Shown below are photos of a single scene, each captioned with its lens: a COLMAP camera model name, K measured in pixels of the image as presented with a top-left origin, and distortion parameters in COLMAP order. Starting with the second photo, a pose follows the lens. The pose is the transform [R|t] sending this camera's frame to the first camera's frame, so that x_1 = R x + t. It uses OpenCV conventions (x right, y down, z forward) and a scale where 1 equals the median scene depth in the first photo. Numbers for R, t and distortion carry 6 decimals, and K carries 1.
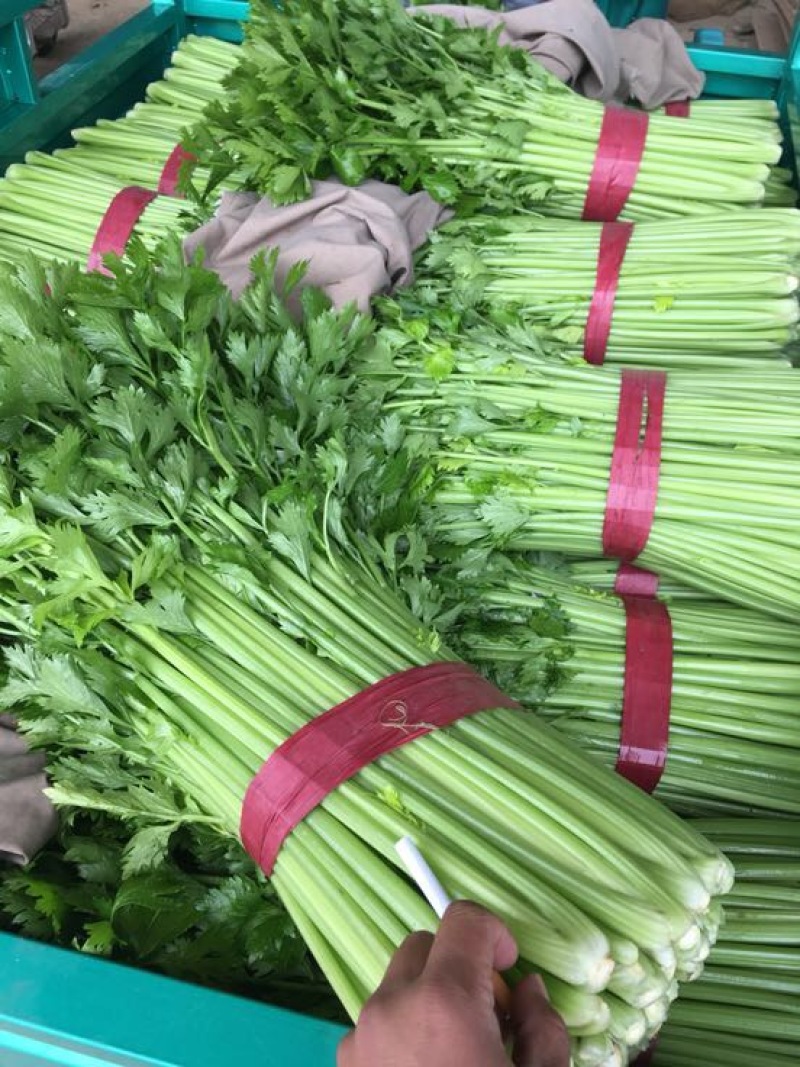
lens RADIAL K [[912.5, 0, 393.3], [0, 912.5, 544.6], [0, 0, 1]] dist [0.082529, -0.109345]
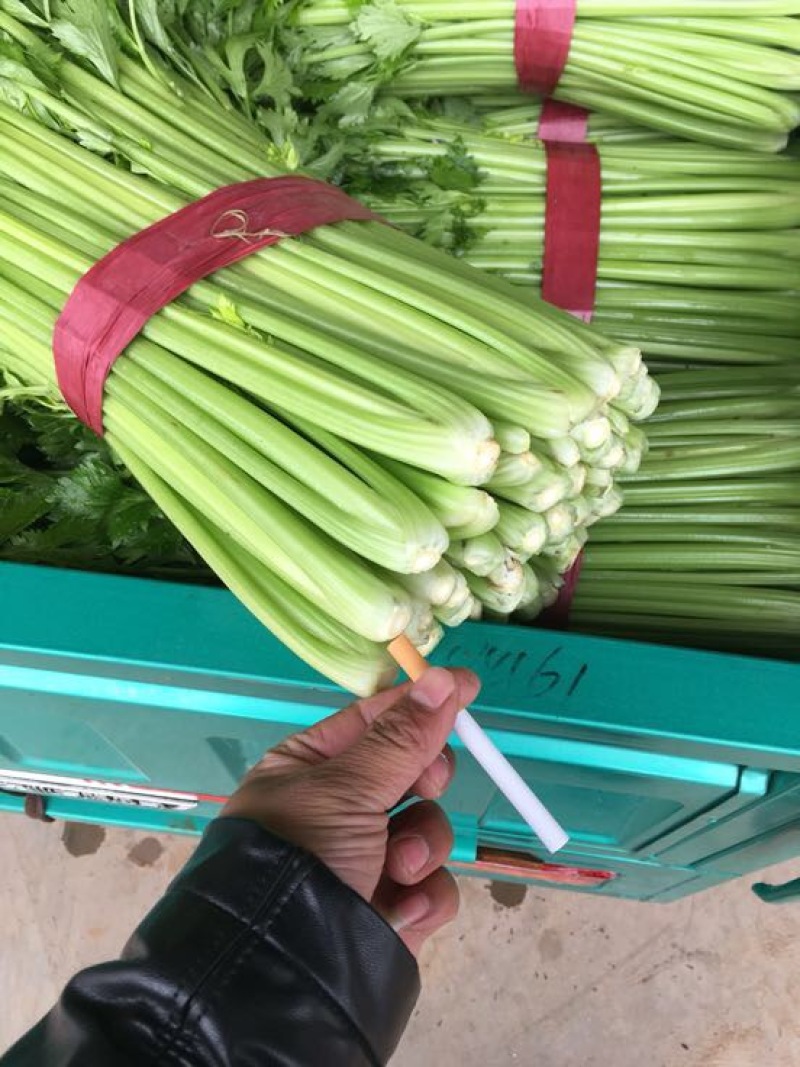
lens RADIAL K [[920.7, 0, 394.4], [0, 920.7, 539.4], [0, 0, 1]] dist [0.076182, -0.097896]
pose [[0.994516, -0.101343, 0.025832, 0.063351], [0.089099, 0.950356, 0.298134, 0.149128], [-0.054764, -0.294198, 0.954174, 0.108723]]
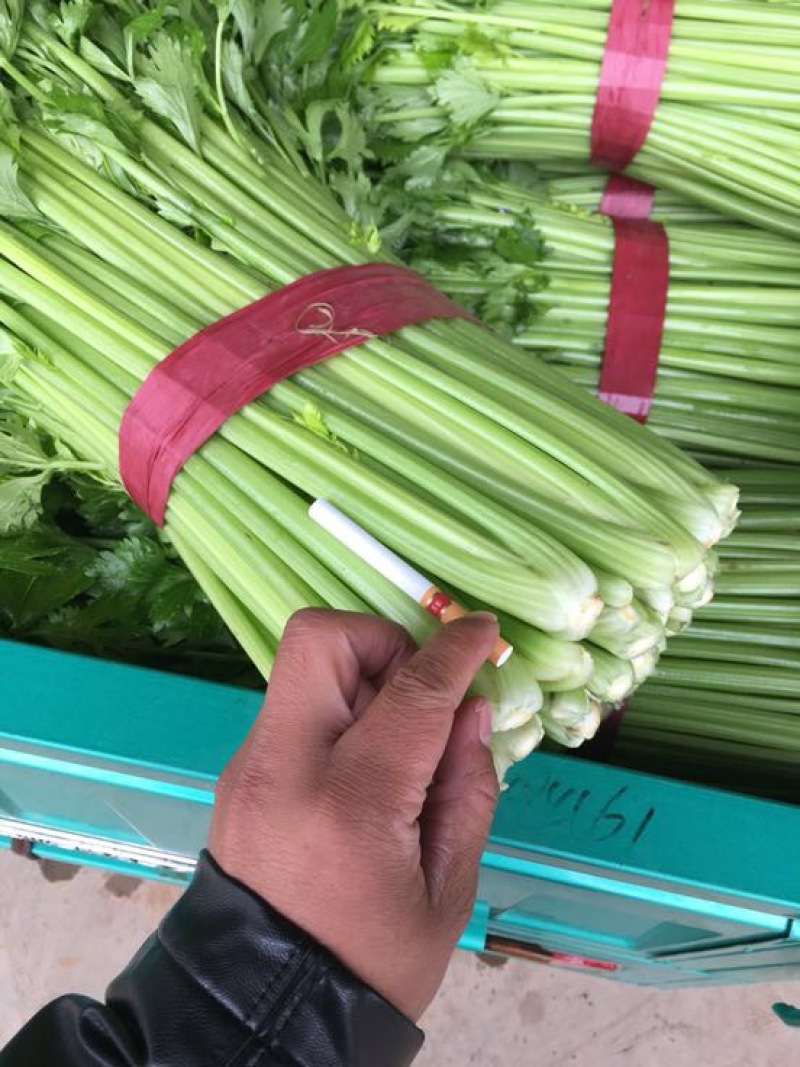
lens RADIAL K [[920.7, 0, 394.4], [0, 920.7, 539.4], [0, 0, 1]] dist [0.076182, -0.097896]
pose [[0.998671, -0.023985, 0.045609, 0.017661], [0.009449, 0.955303, 0.295476, 0.092857], [-0.050657, -0.294653, 0.954261, 0.157931]]
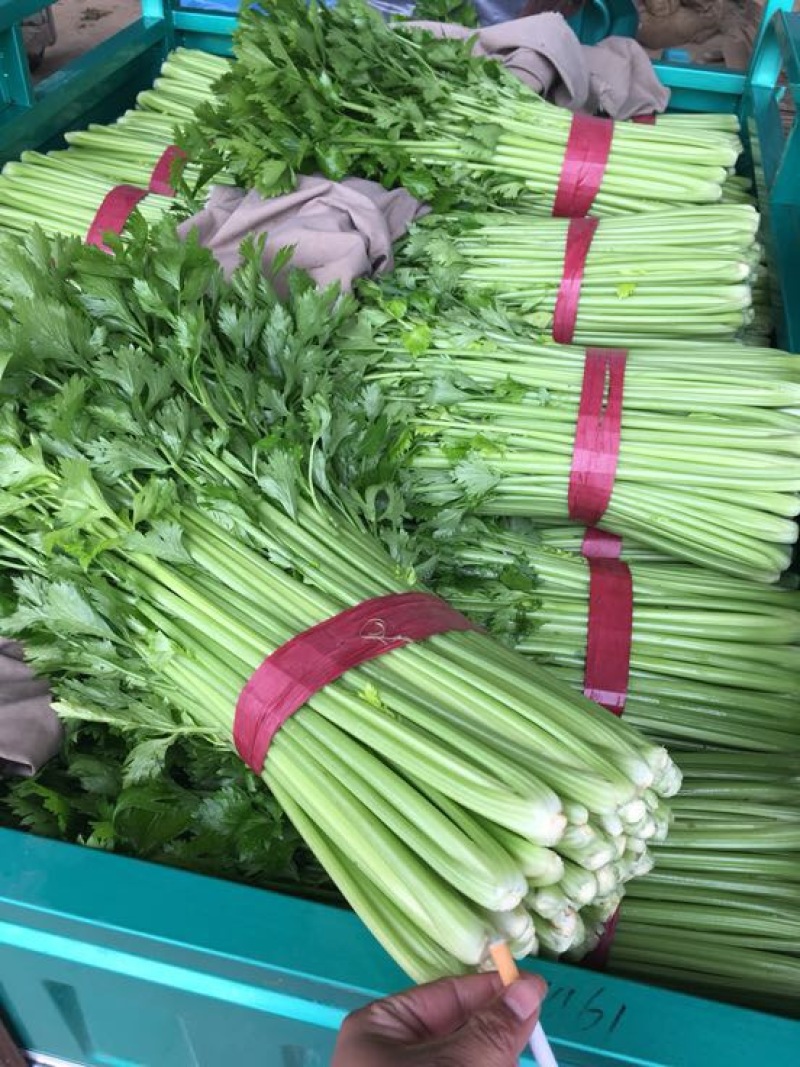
lens RADIAL K [[920.7, 0, 394.4], [0, 920.7, 539.4], [0, 0, 1]] dist [0.076182, -0.097896]
pose [[0.999755, 0.002081, 0.022019, 0.000880], [-0.001395, 0.999515, -0.031114, 0.076791], [-0.022073, 0.031076, 0.999273, -0.079222]]
